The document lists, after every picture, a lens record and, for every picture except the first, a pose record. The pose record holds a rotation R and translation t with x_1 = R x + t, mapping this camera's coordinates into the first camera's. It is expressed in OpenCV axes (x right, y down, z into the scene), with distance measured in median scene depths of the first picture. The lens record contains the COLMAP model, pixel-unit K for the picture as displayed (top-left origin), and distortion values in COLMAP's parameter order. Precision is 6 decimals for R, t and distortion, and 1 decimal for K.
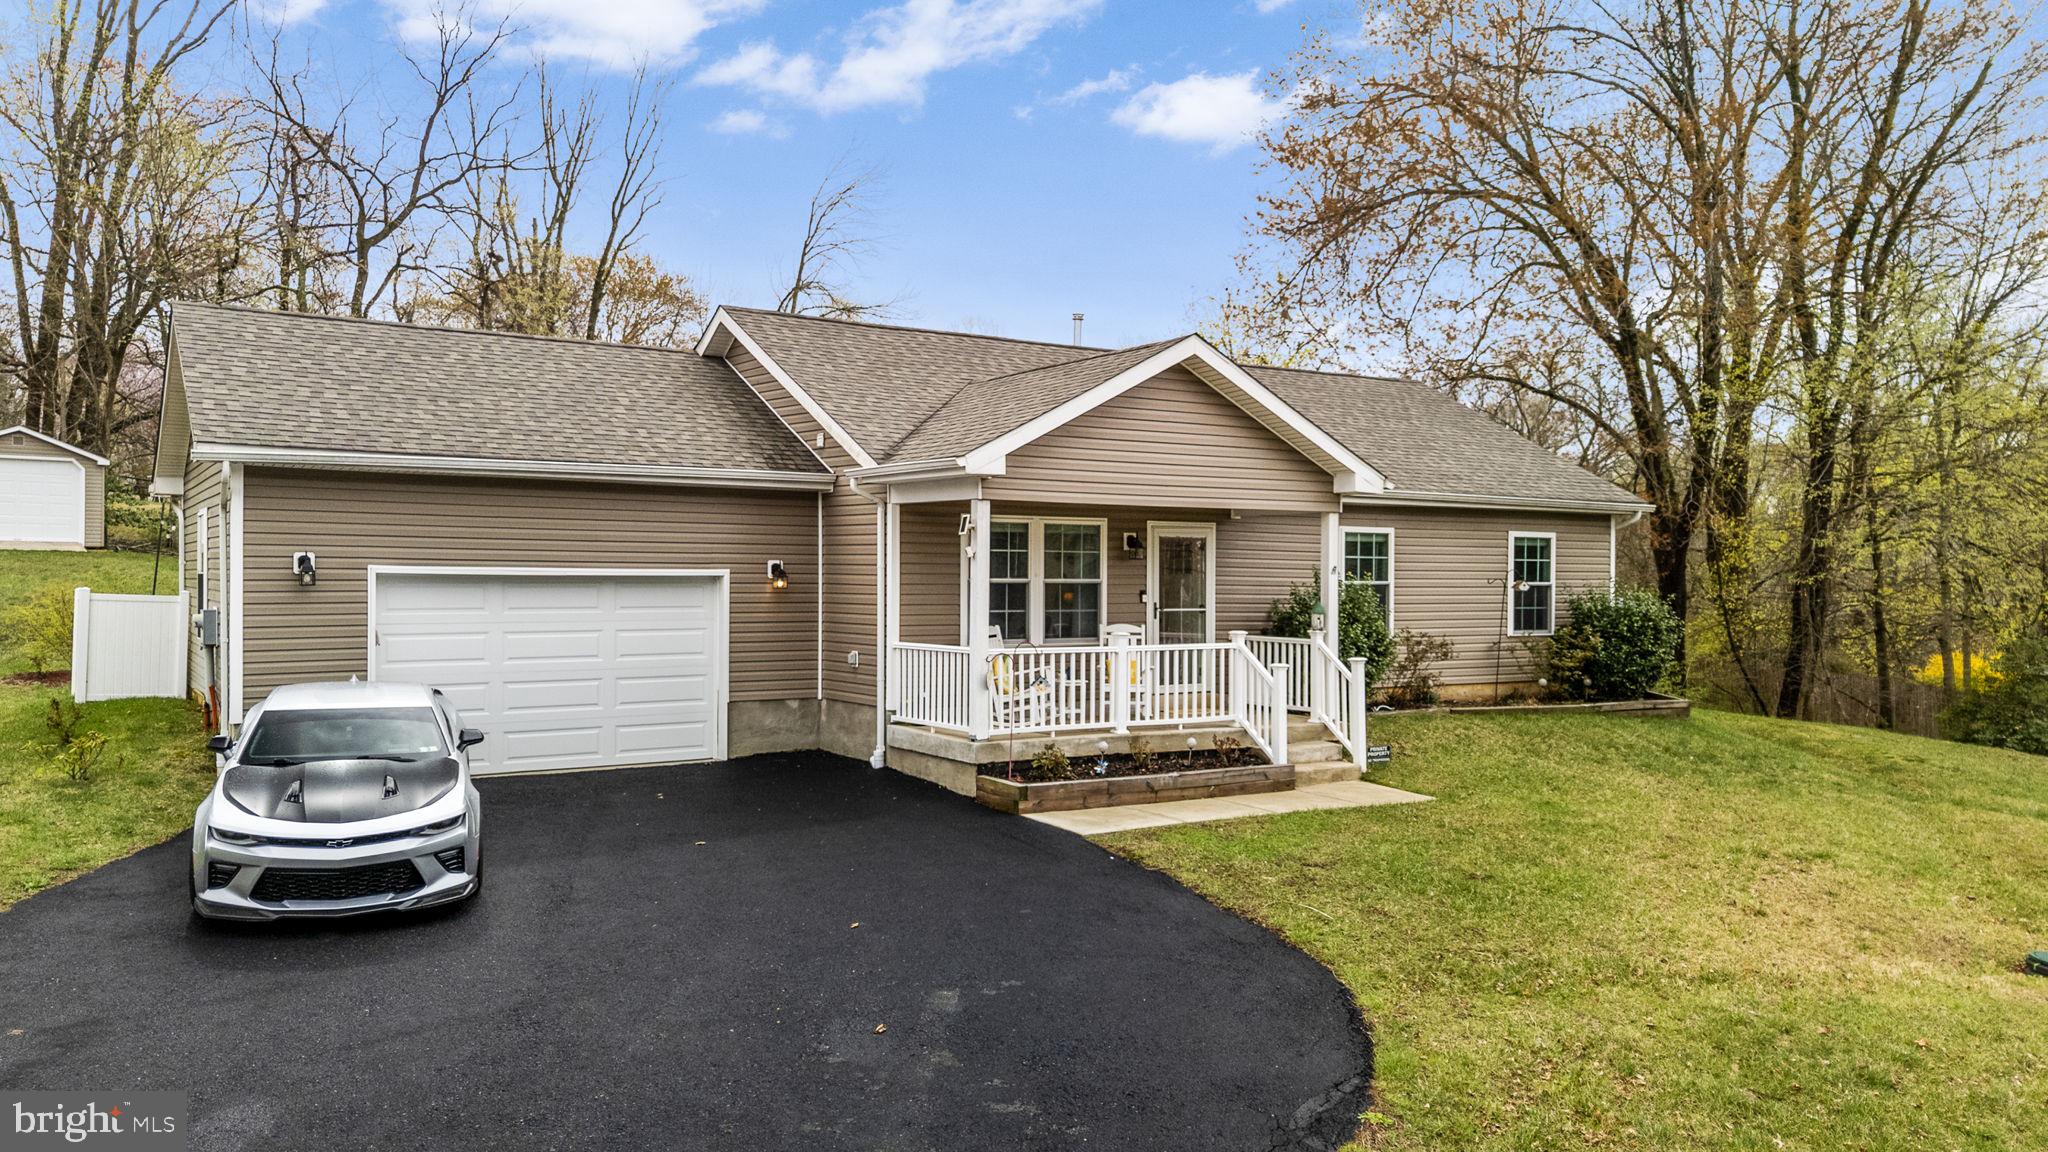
lens RADIAL K [[1529.0, 0, 1024.0], [0, 1529.0, 576.0], [0, 0, 1]] dist [0.042691, -0.002080]
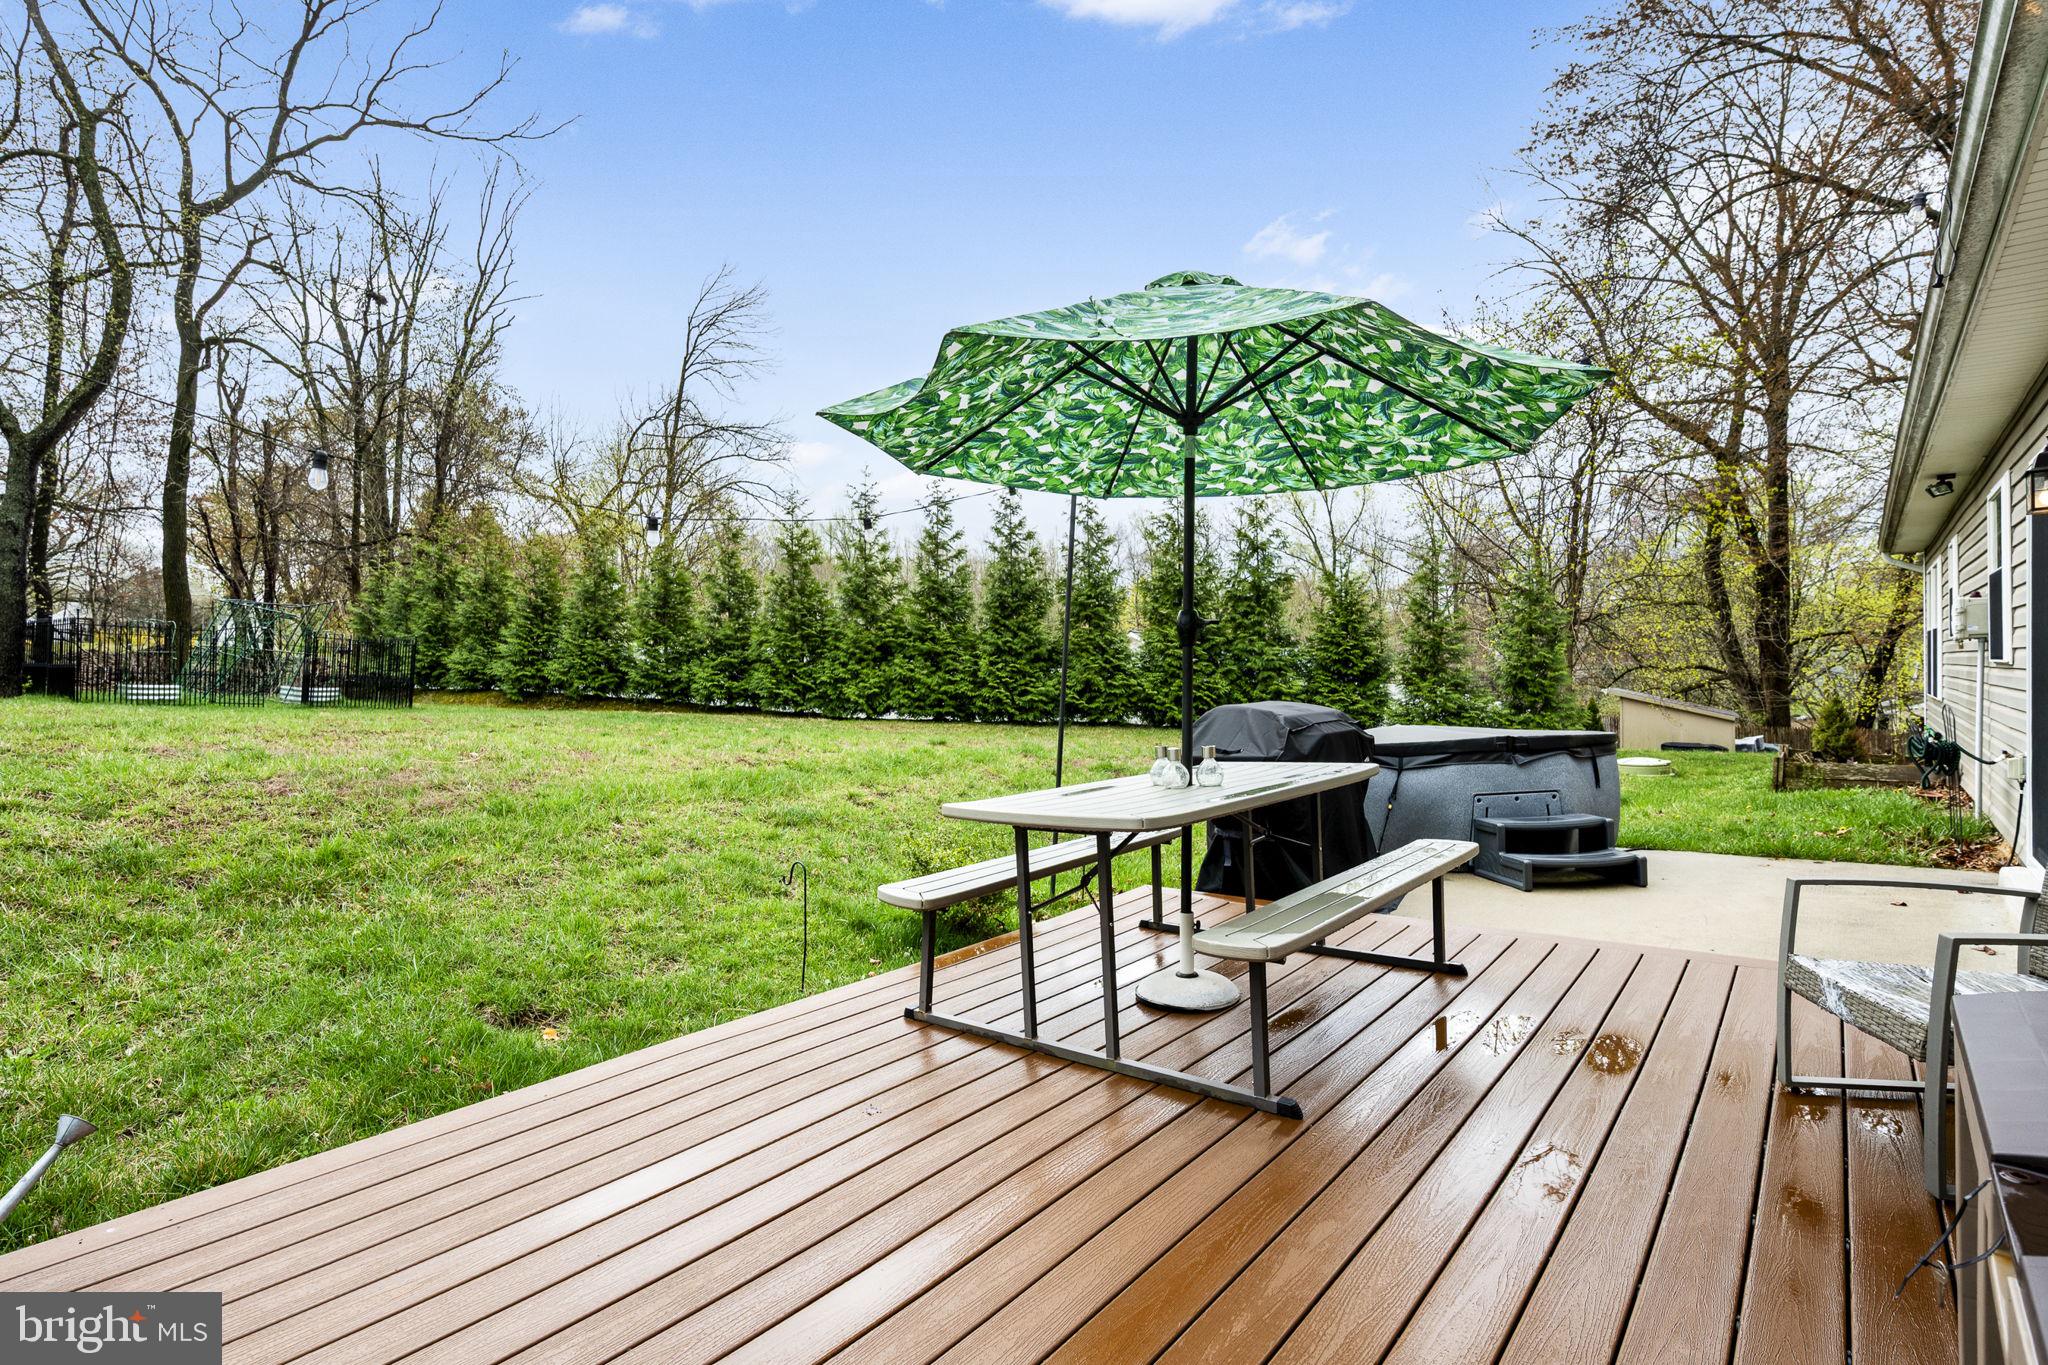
lens RADIAL K [[978.3, 0, 1024.0], [0, 978.3, 682.5], [0, 0, 1]] dist [-0.016417, -0.000469]
pose [[0.943986, -0.051163, 0.325995, -0.620084], [0.050981, 0.998658, 0.009110, 0.009637], [-0.326024, 0.008020, 0.945328, 1.300079]]
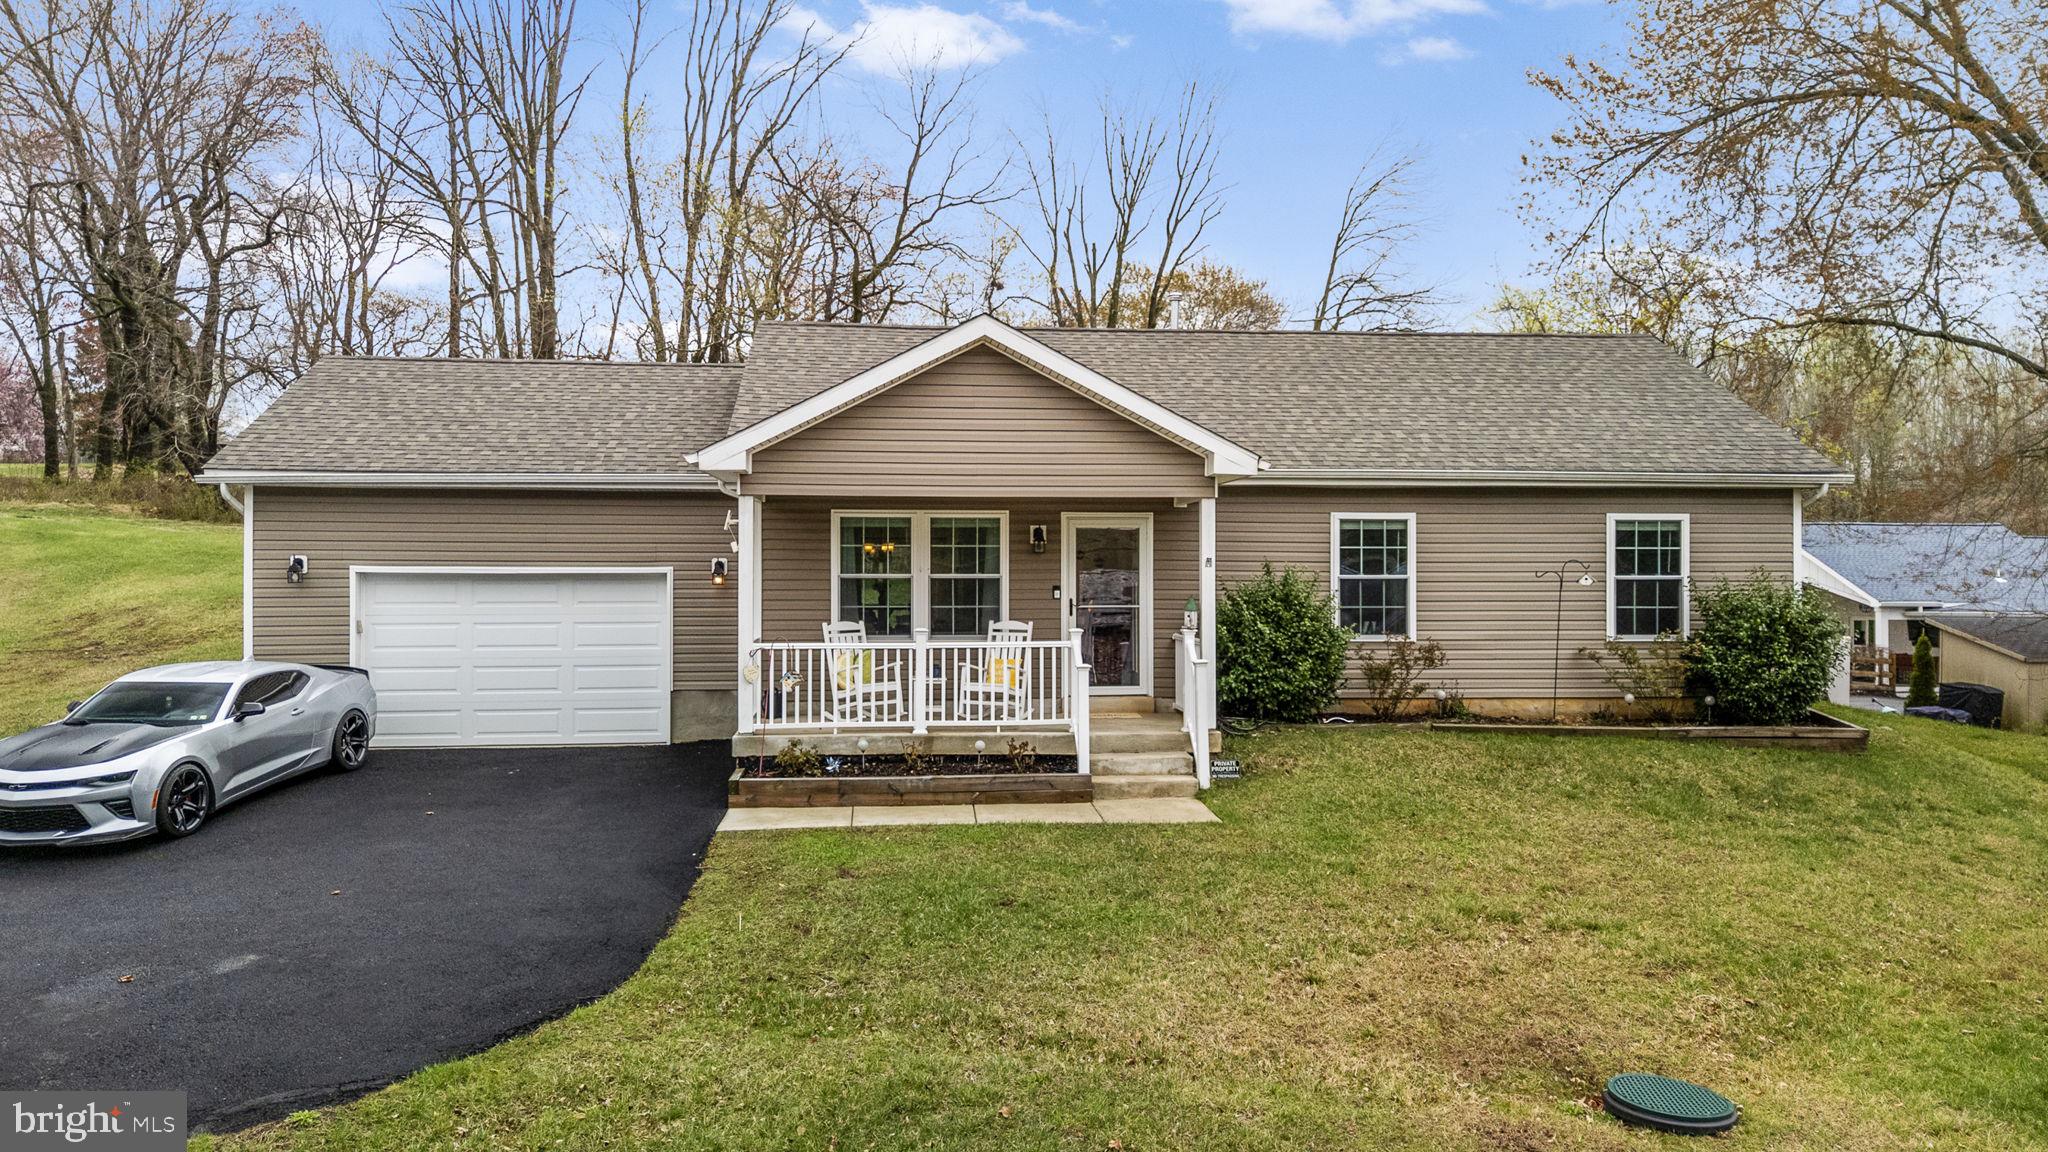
lens RADIAL K [[1529.0, 0, 1024.0], [0, 1529.0, 576.0], [0, 0, 1]] dist [0.042691, -0.002080]
pose [[0.887795, -0.006378, -0.460194, 0.519634], [0.005063, 0.999979, -0.004092, 0.007435], [0.460210, 0.001303, 0.887809, 0.158346]]
